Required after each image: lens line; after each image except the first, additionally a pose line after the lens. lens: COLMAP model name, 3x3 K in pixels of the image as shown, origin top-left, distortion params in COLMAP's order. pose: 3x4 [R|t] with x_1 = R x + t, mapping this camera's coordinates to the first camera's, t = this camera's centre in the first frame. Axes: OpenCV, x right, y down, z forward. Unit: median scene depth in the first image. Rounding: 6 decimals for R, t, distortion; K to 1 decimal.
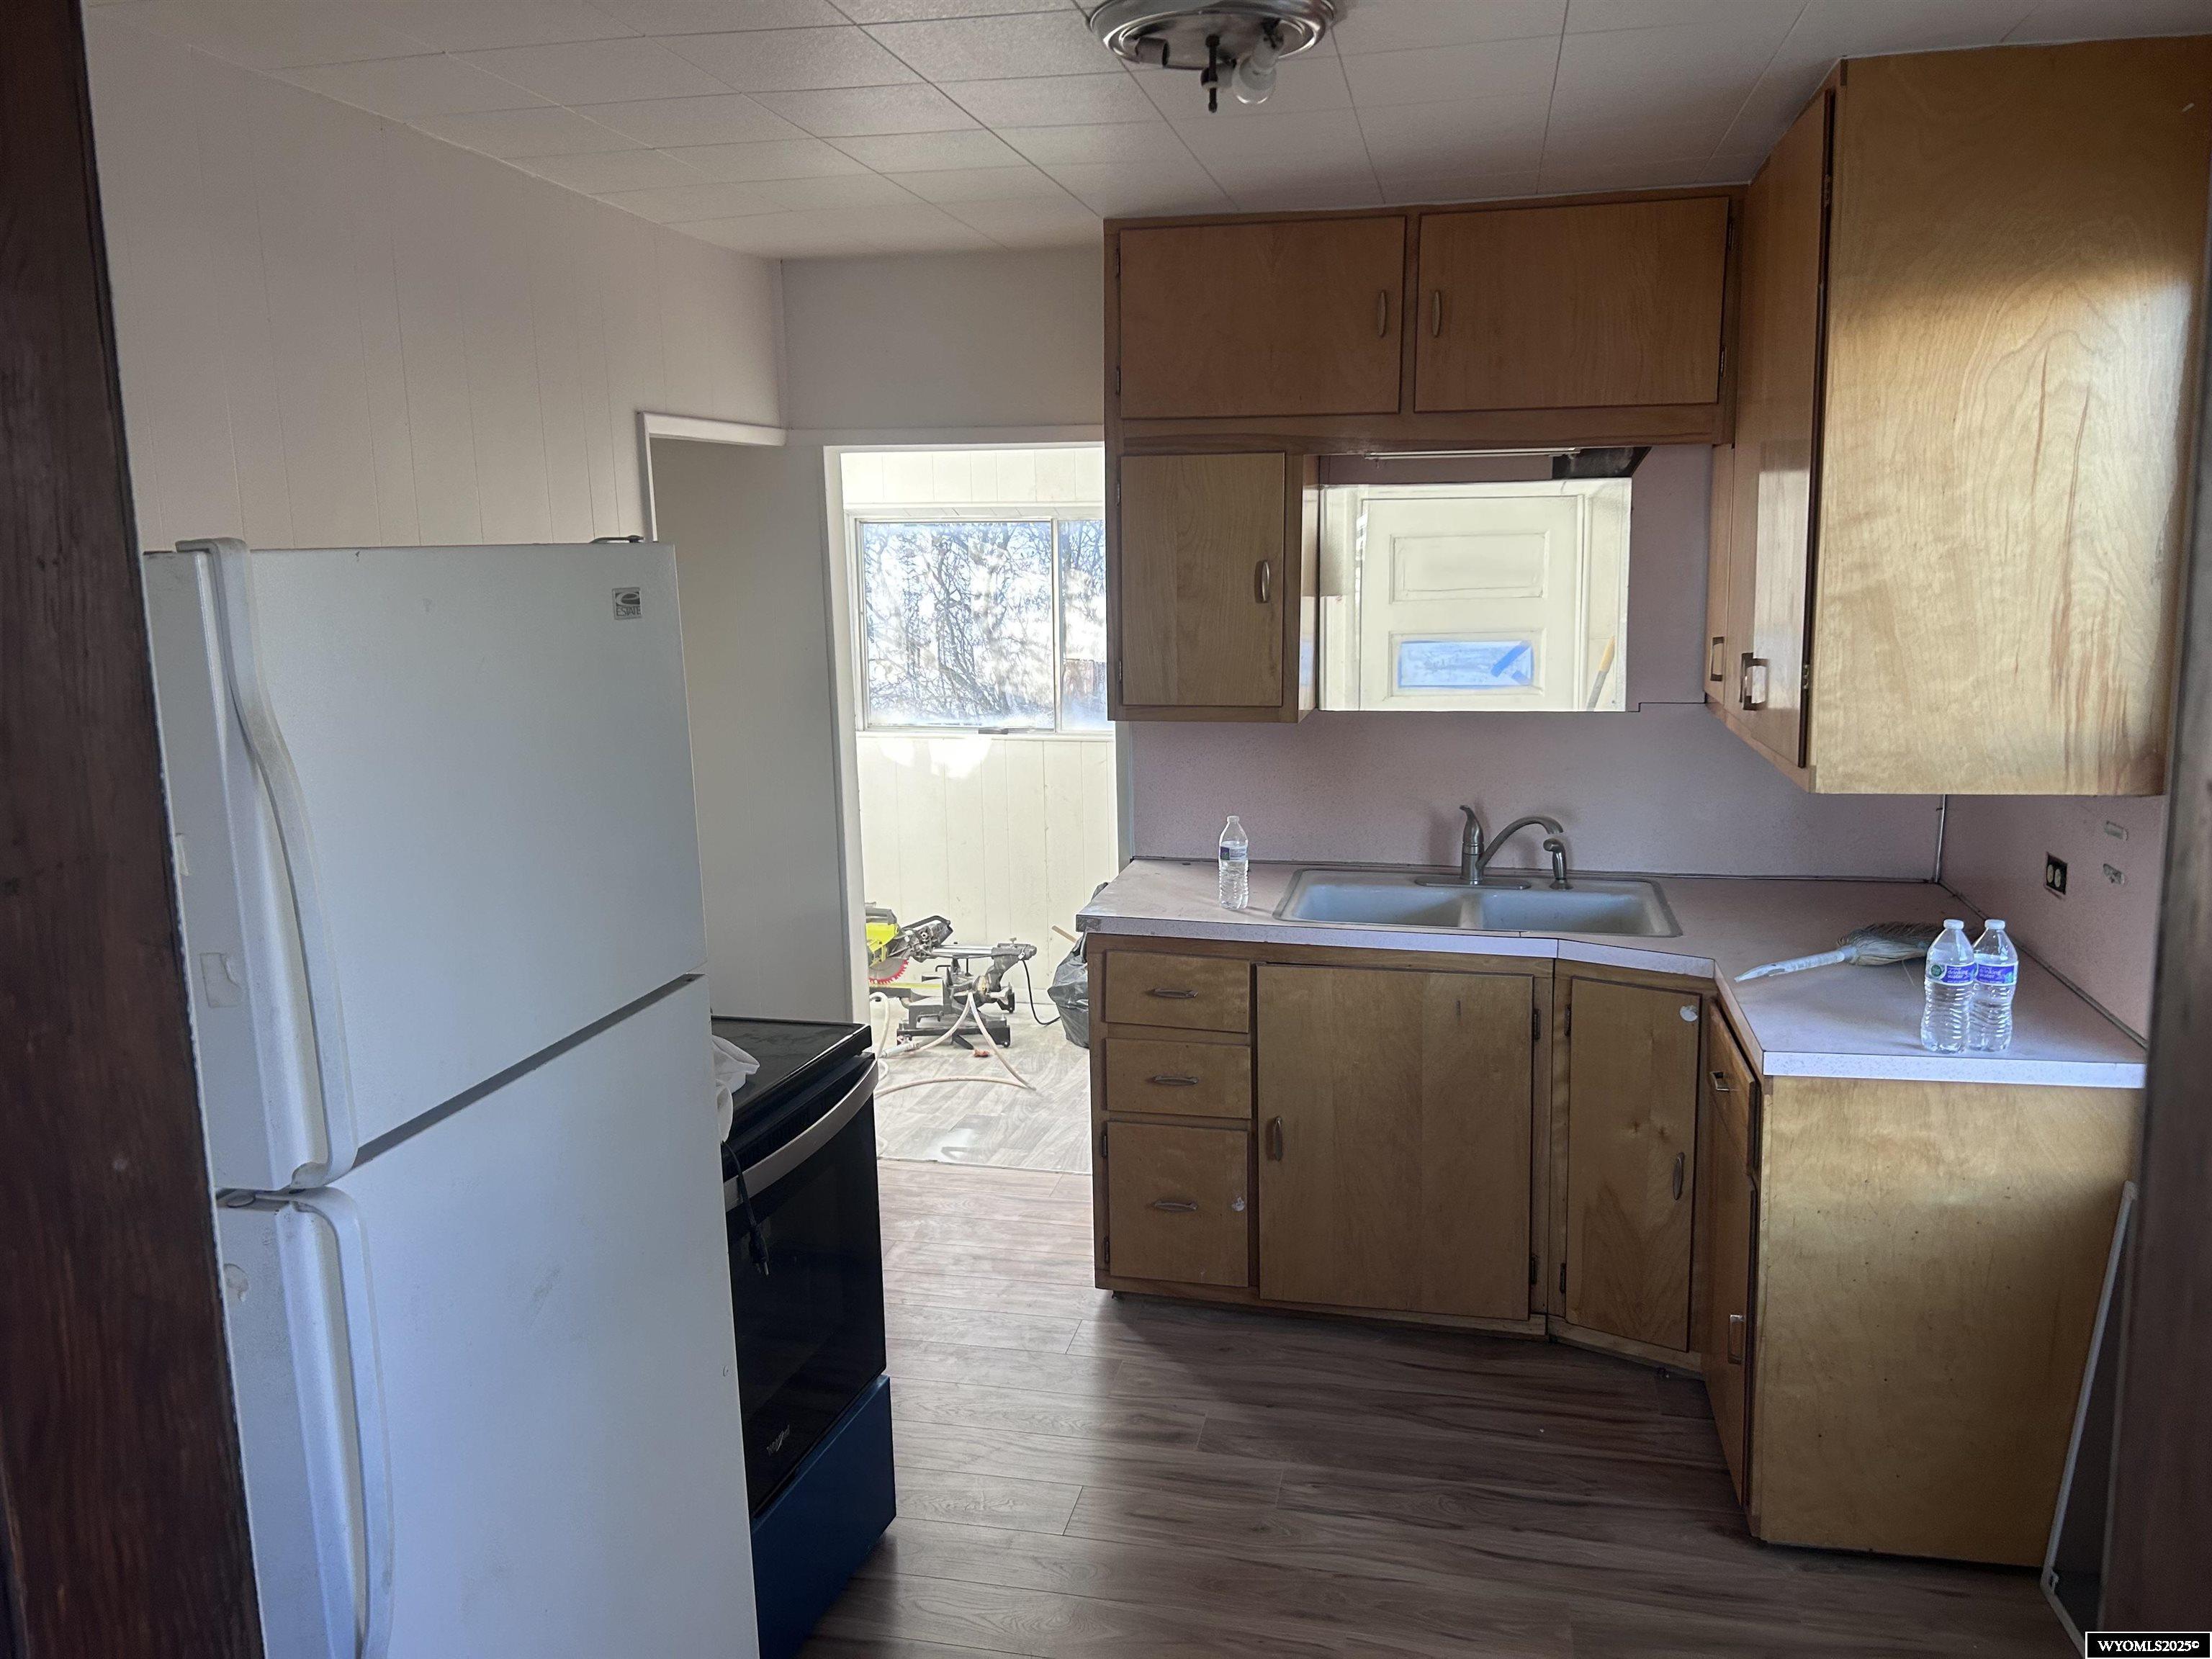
lens RADIAL K [[1664.5, 0, 1104.4], [0, 1664.5, 828.5], [0, 0, 1]] dist [-0.000841, -0.007556]
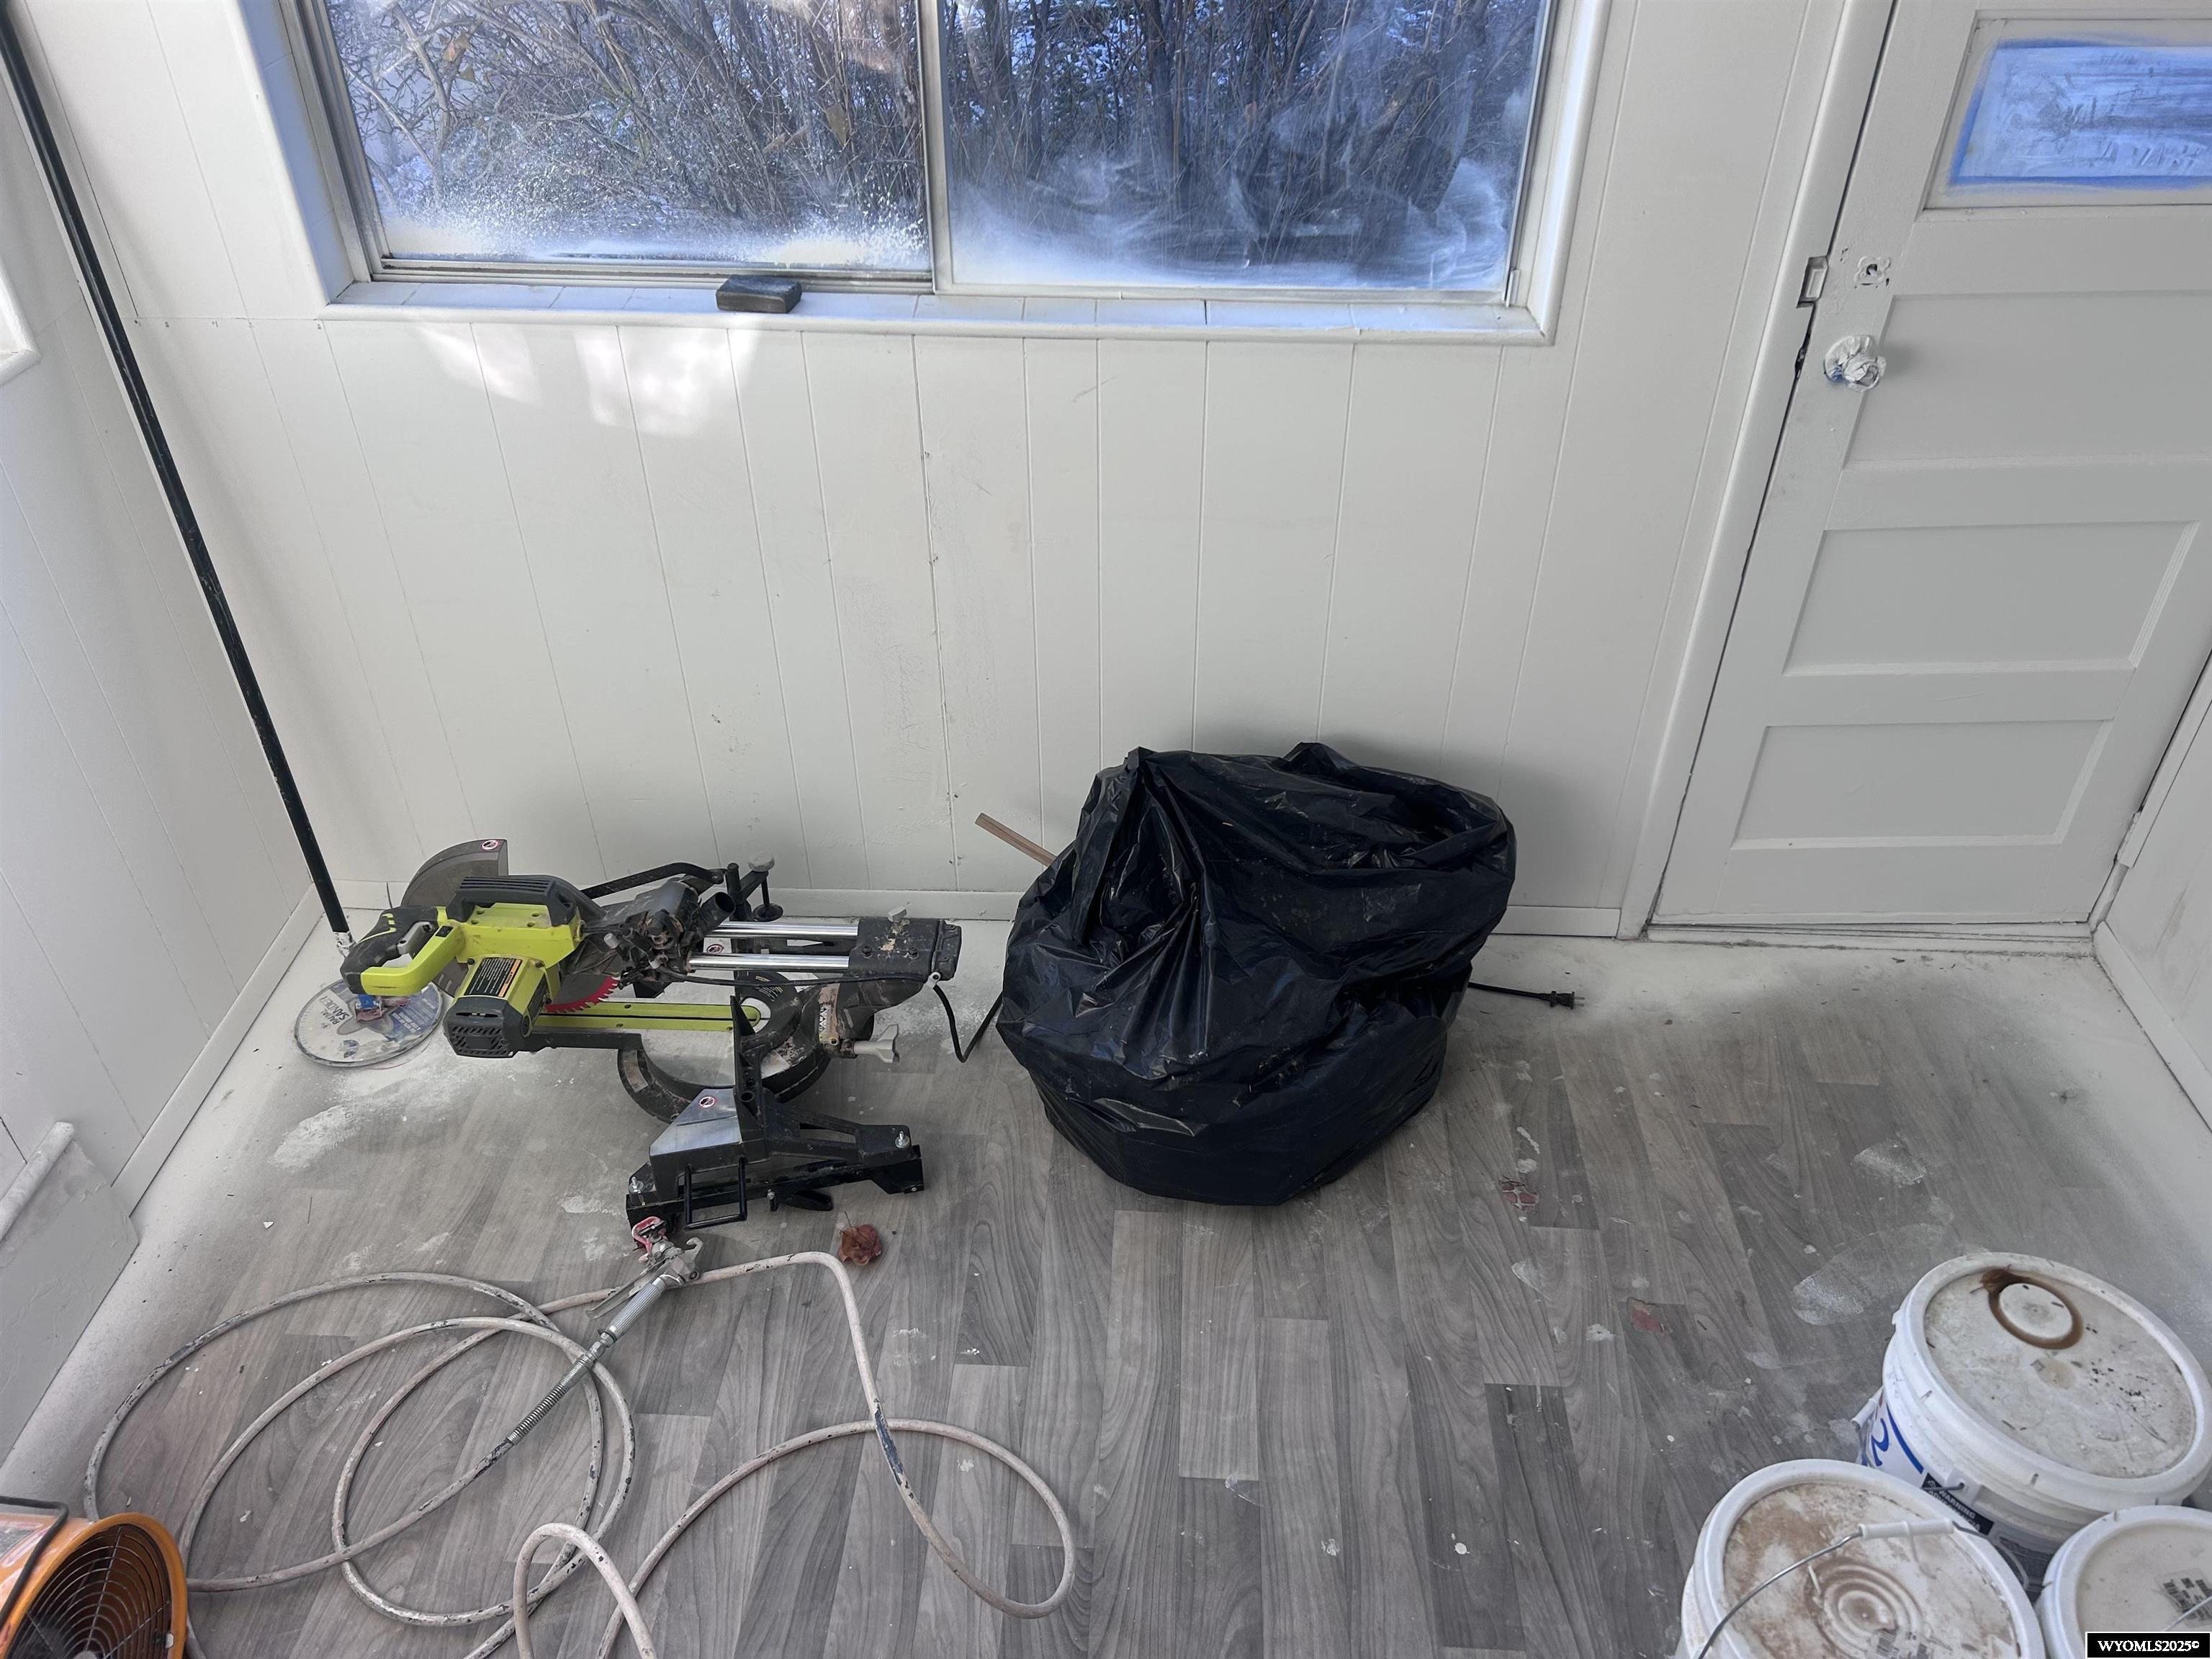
lens RADIAL K [[1664.5, 0, 1118.4], [0, 1664.5, 828.8], [0, 0, 1]] dist [-0.000841, -0.007556]
pose [[0.978829, -0.103934, 0.176325, -0.070387], [0.010014, 0.884766, 0.465928, -0.129668], [-0.204432, -0.454298, 0.867076, 0.672859]]
